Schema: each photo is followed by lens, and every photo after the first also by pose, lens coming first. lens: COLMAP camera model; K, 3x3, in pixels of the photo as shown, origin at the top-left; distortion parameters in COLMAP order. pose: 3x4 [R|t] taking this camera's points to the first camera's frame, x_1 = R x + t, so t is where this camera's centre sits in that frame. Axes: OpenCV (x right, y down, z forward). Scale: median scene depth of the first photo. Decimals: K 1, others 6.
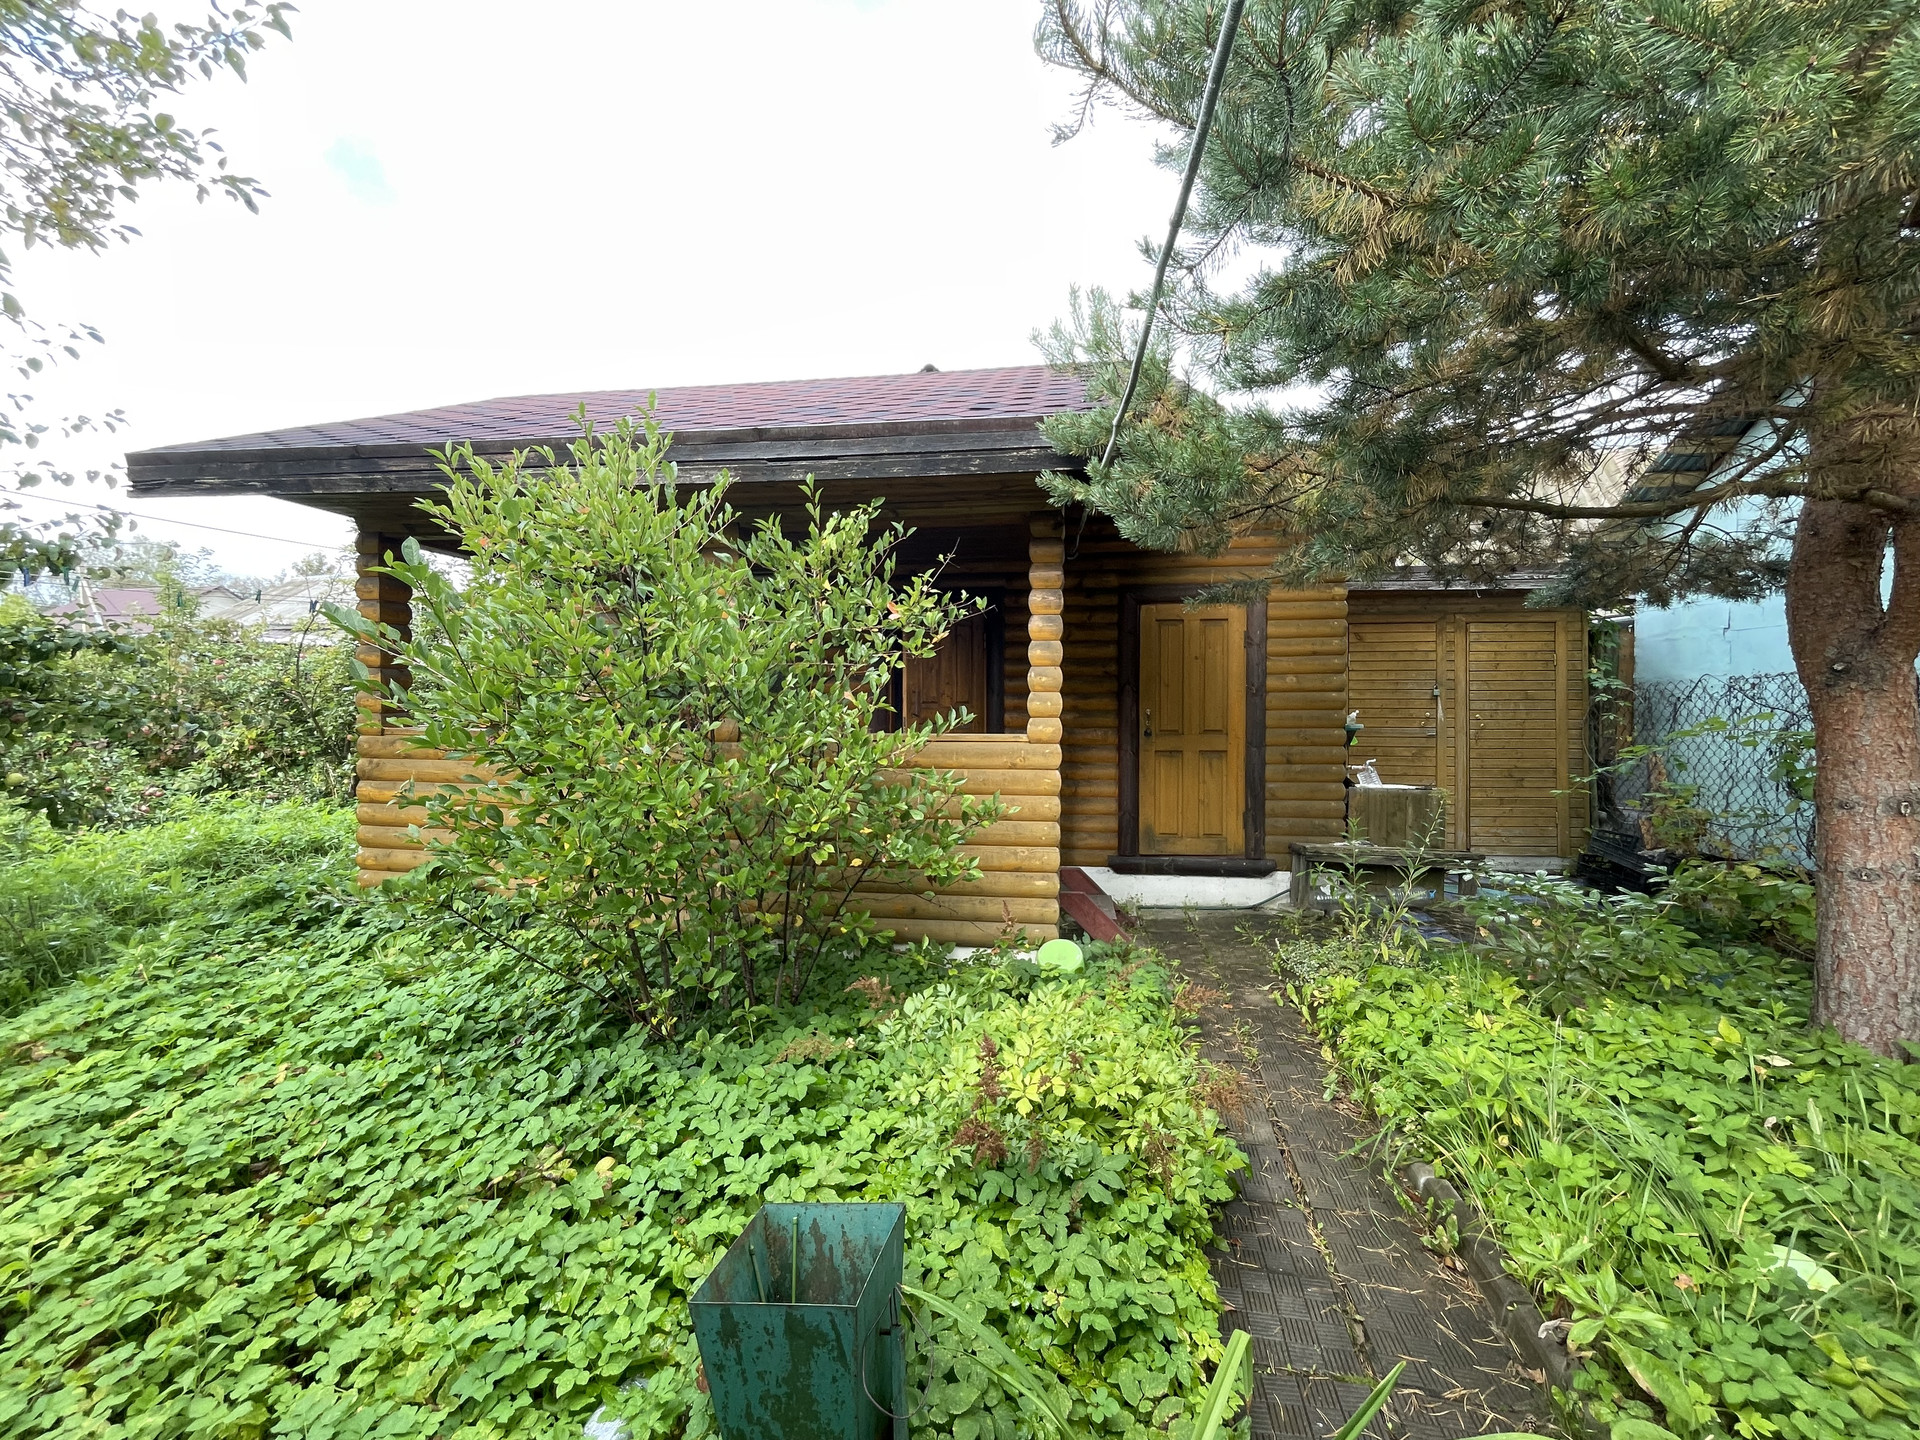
lens RADIAL K [[790.2, 0, 955.0], [0, 790.2, 714.1], [0, 0, 1]] dist [-0.002335, -0.000225]
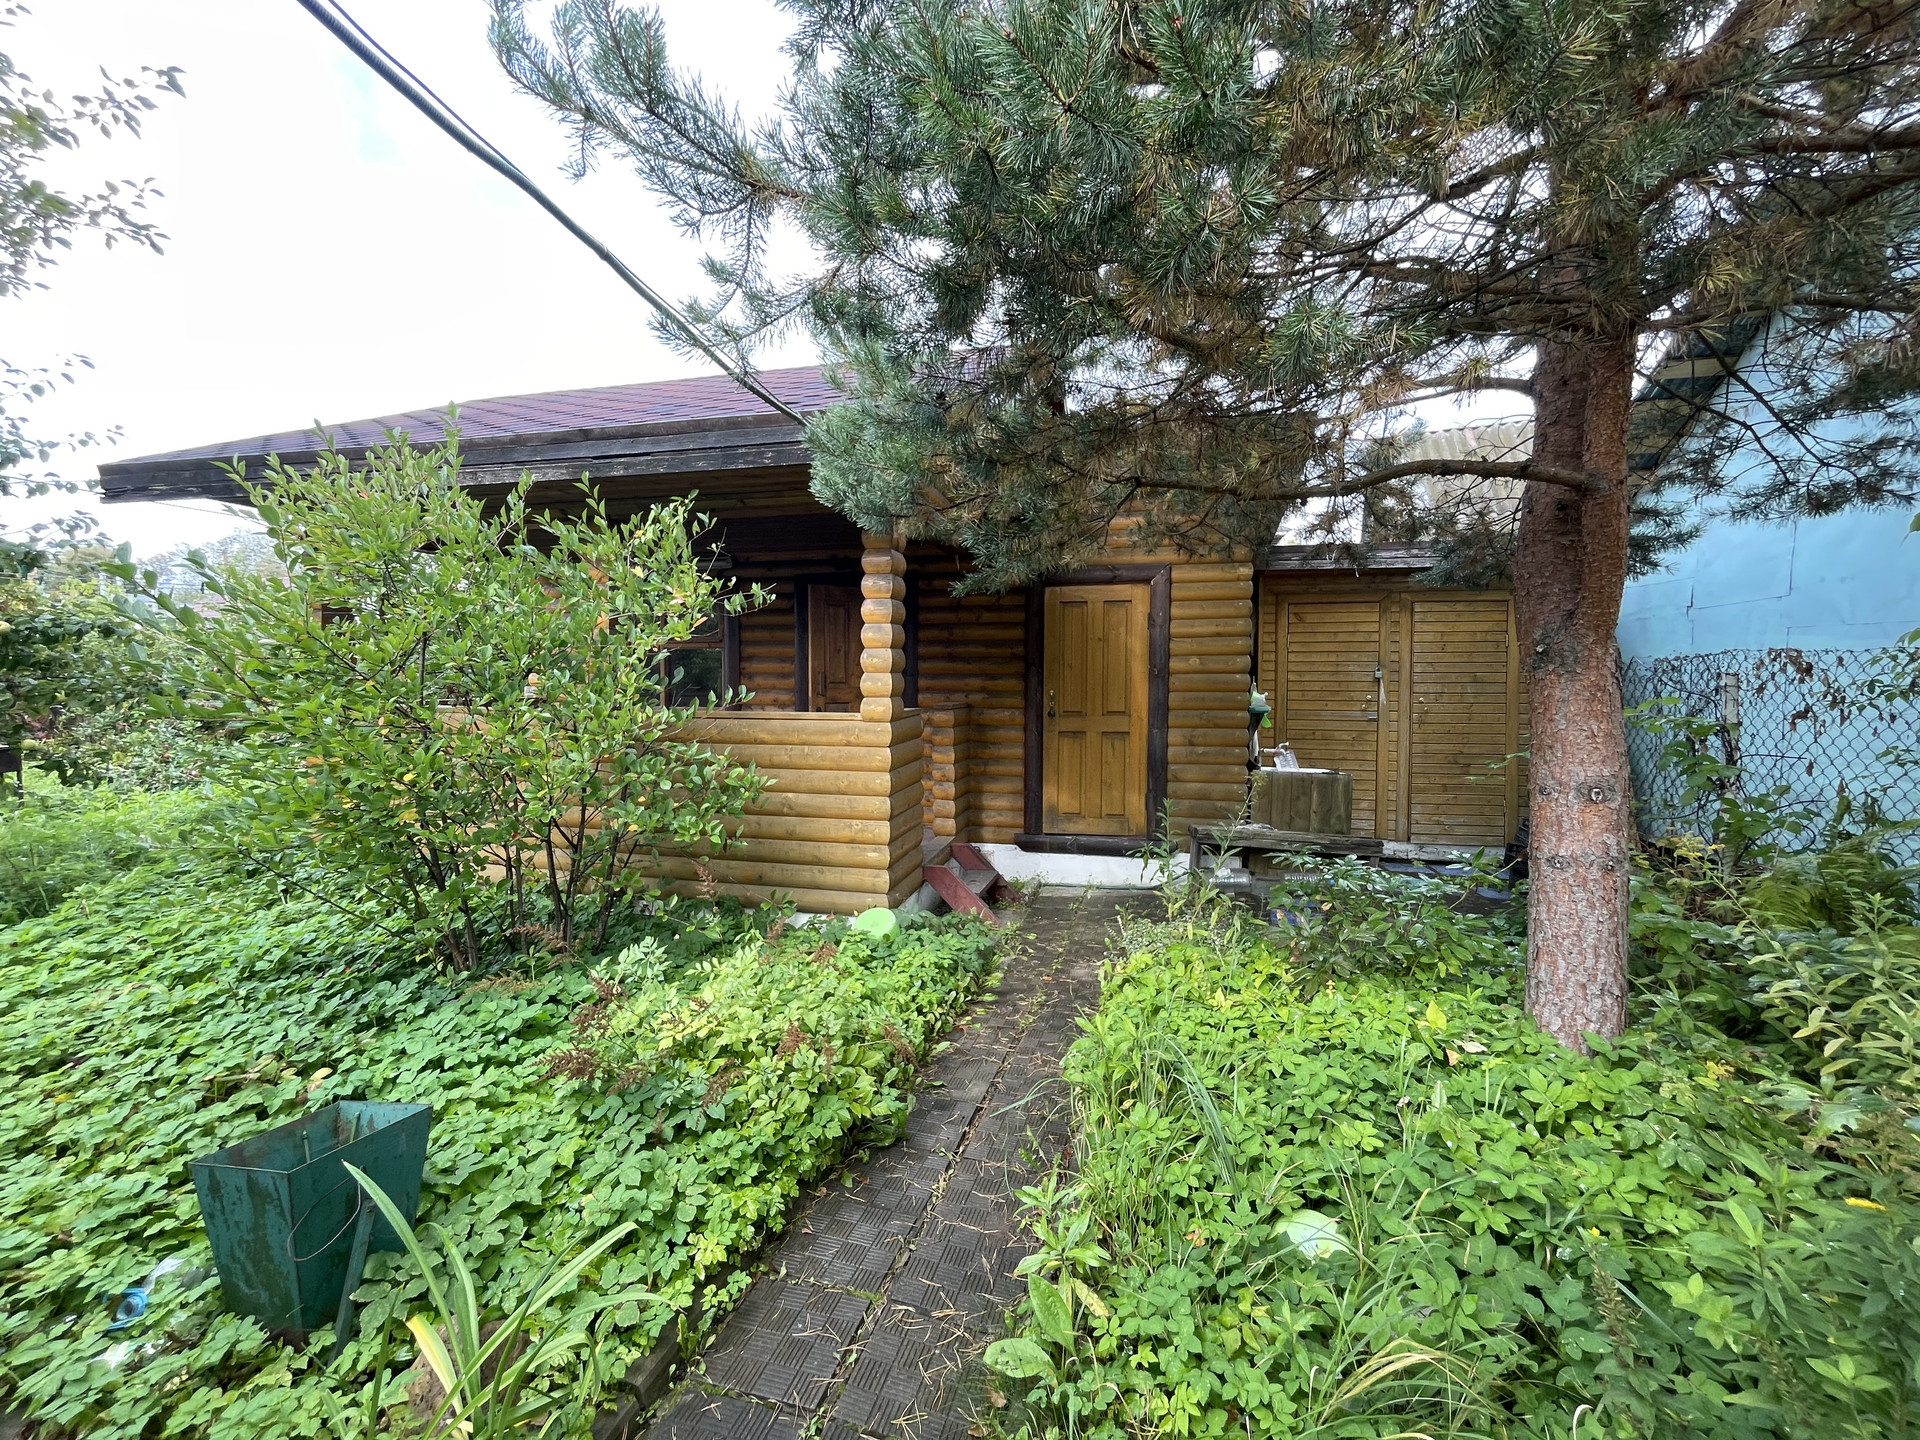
lens RADIAL K [[790.2, 0, 955.0], [0, 790.2, 714.1], [0, 0, 1]] dist [-0.002335, -0.000225]
pose [[0.994329, 0.008121, -0.106034, 0.329095], [-0.005631, 0.999702, 0.023760, 0.001382], [0.106196, -0.023029, 0.994079, -0.029218]]
